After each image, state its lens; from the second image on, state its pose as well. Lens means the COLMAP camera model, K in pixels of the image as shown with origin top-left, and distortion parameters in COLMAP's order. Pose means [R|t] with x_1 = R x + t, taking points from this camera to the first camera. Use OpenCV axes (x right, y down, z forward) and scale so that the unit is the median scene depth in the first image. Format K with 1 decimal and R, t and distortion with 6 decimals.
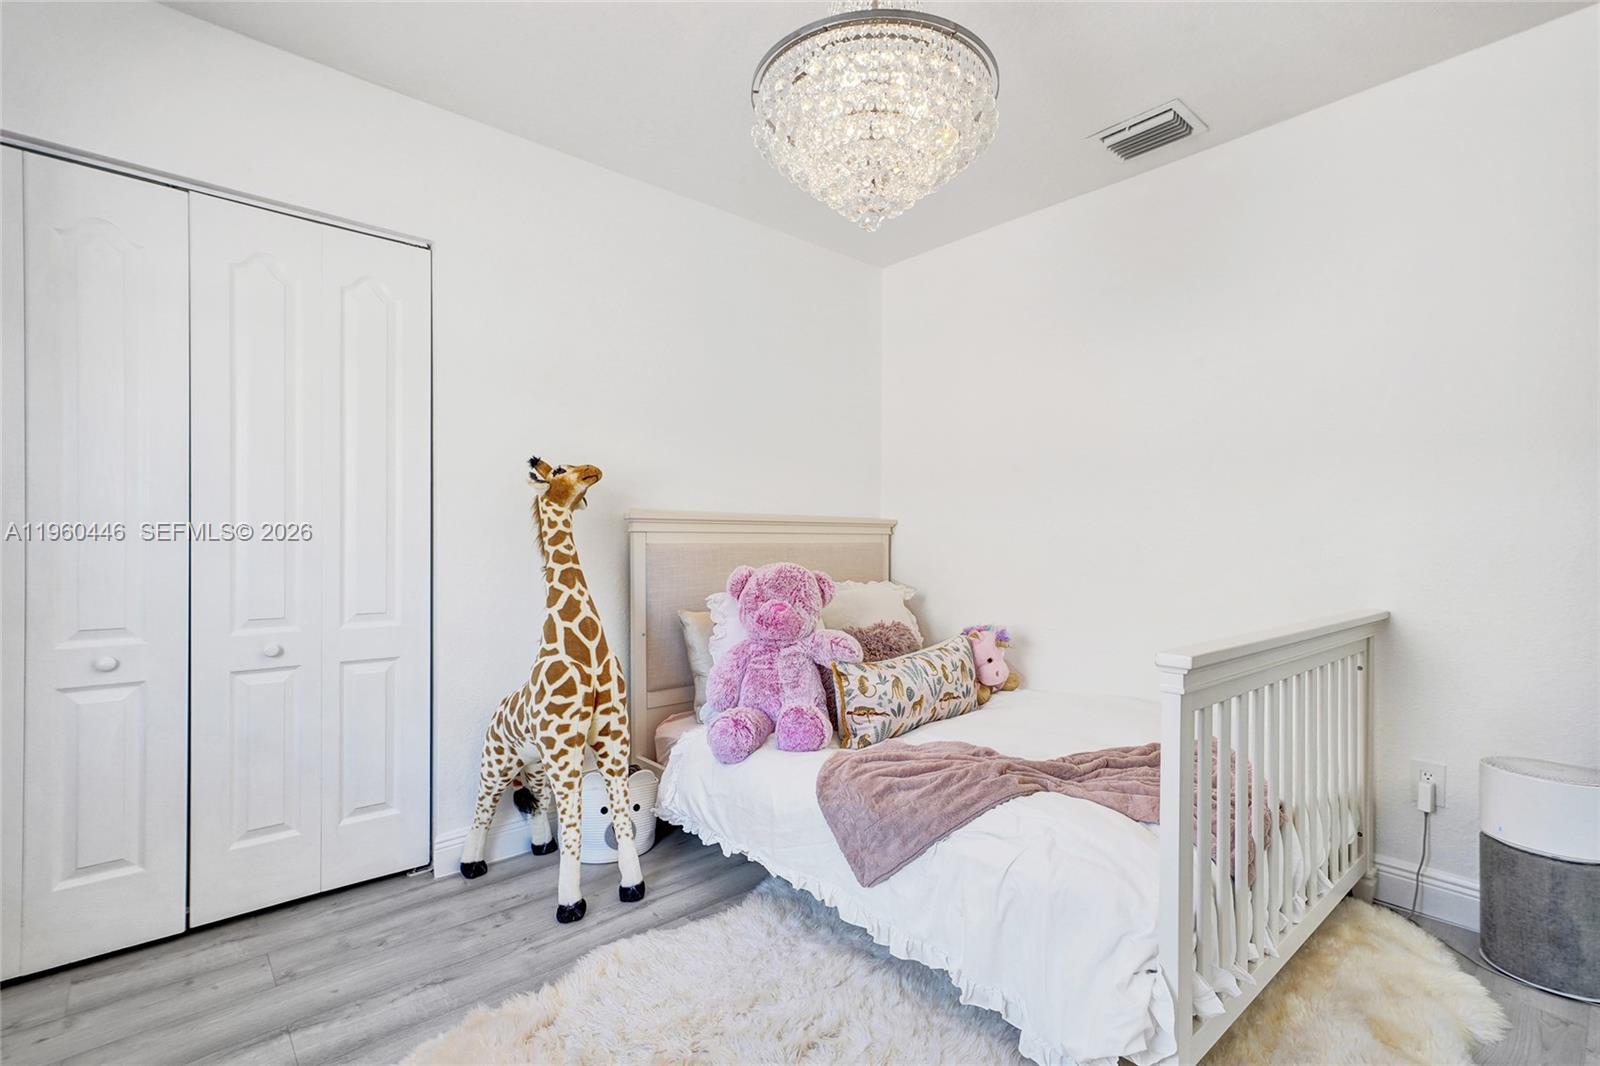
lens RADIAL K [[731.9, 0, 799.2], [0, 731.9, 538.3], [0, 0, 1]] dist [-0.000624, 0.009885]
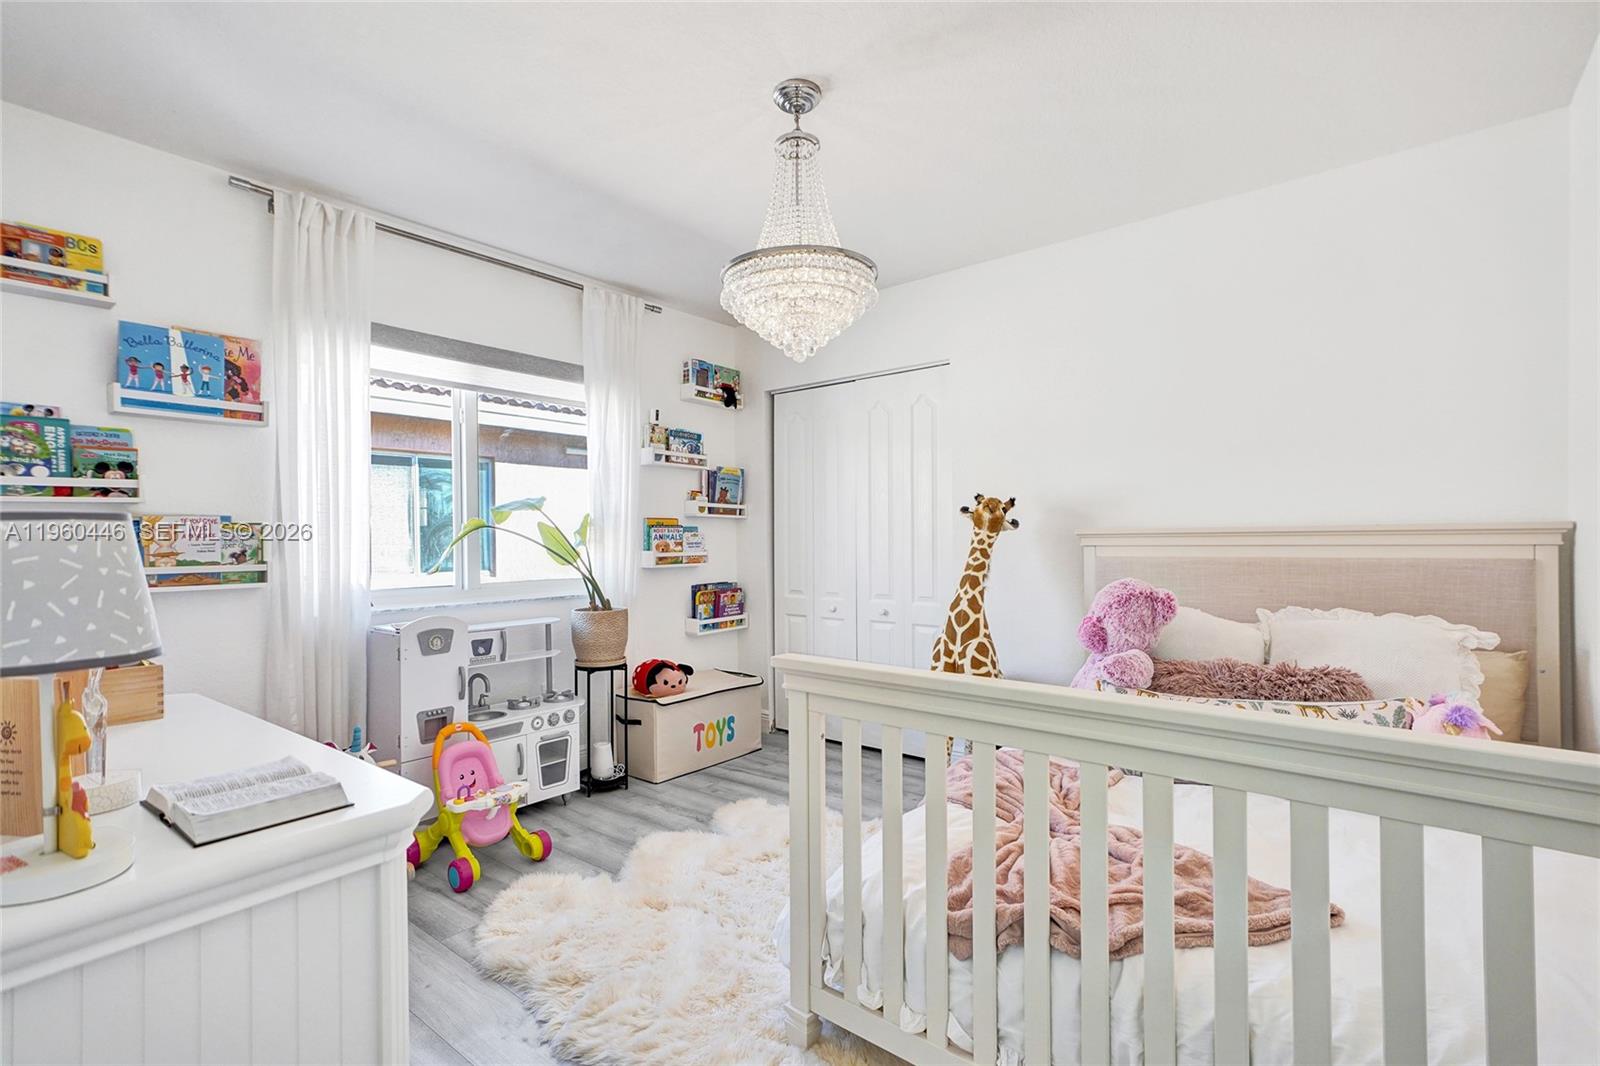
lens RADIAL K [[731.9, 0, 799.2], [0, 731.9, 538.3], [0, 0, 1]] dist [-0.000624, 0.009885]
pose [[0.167197, -0.004172, -0.985915, 1.059998], [0.016920, 0.999856, -0.001361, -0.034854], [0.985778, -0.016454, 0.167243, 0.466662]]
